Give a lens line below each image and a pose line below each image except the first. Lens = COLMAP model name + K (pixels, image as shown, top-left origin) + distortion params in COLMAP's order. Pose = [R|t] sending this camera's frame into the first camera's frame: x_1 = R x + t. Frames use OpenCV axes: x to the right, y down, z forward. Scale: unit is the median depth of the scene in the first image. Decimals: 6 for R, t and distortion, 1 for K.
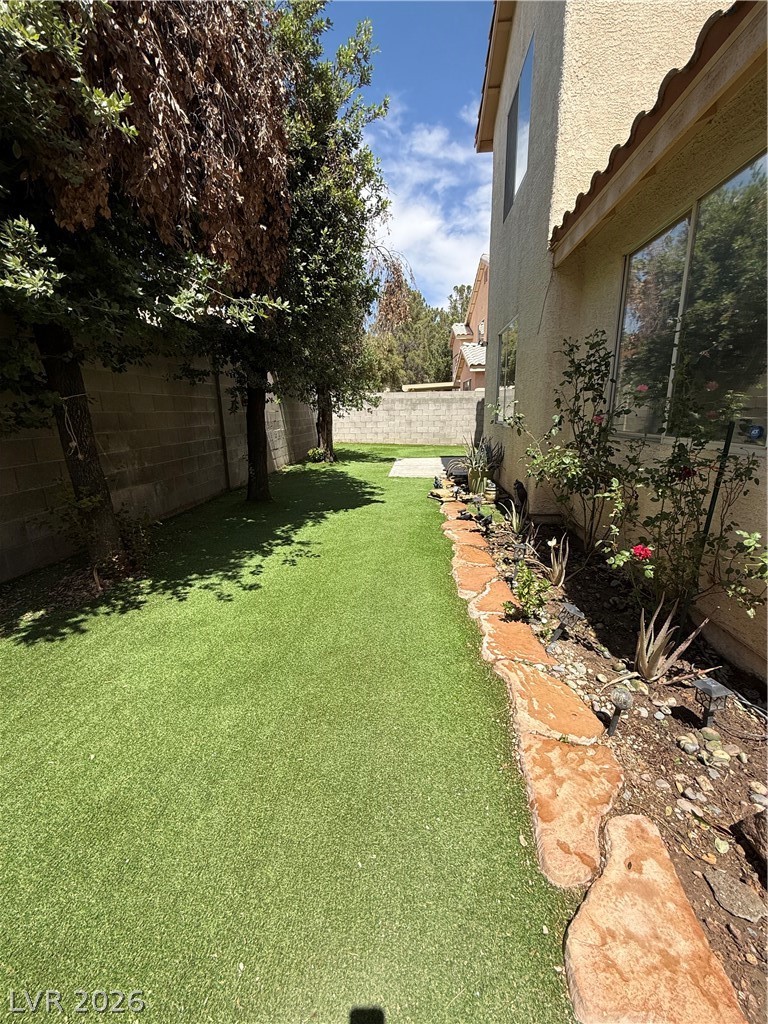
lens RADIAL K [[406.5, 0, 382.5], [0, 406.5, 510.5], [0, 0, 1]] dist [-0.000576, -0.000248]
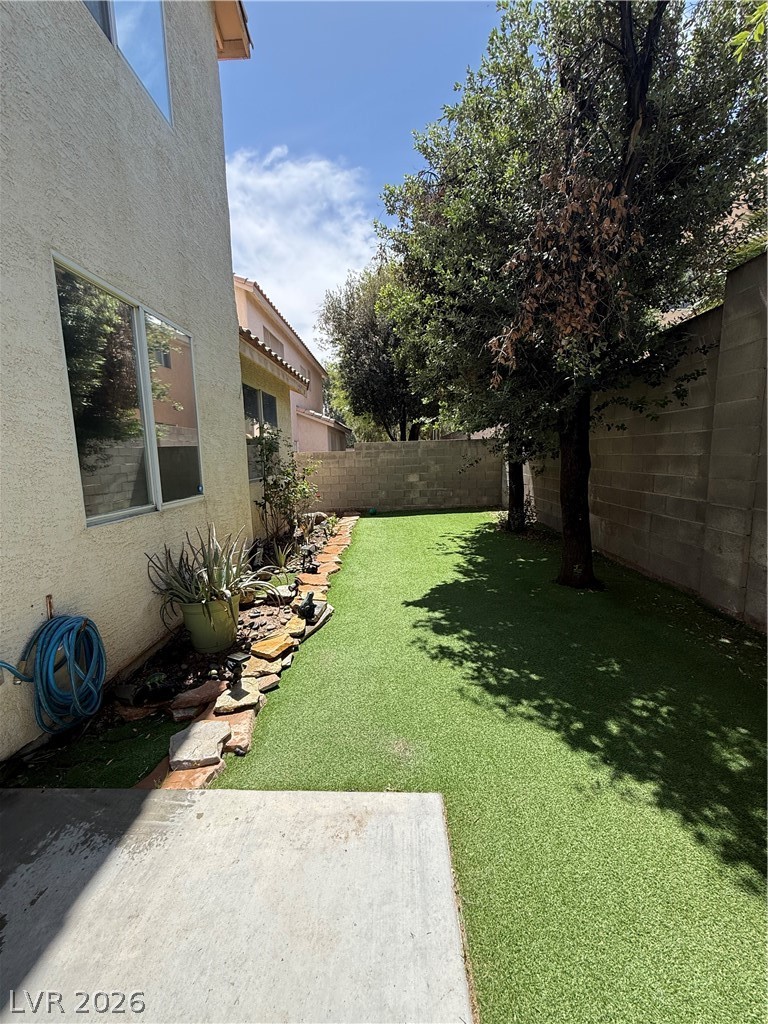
lens RADIAL K [[406.5, 0, 382.5], [0, 406.5, 510.5], [0, 0, 1]] dist [-0.000576, -0.000248]
pose [[-0.996890, 0.053931, -0.057457, 0.128821], [0.029035, 0.929206, 0.368421, -0.753845], [0.073259, 0.365607, -0.927882, 2.924582]]
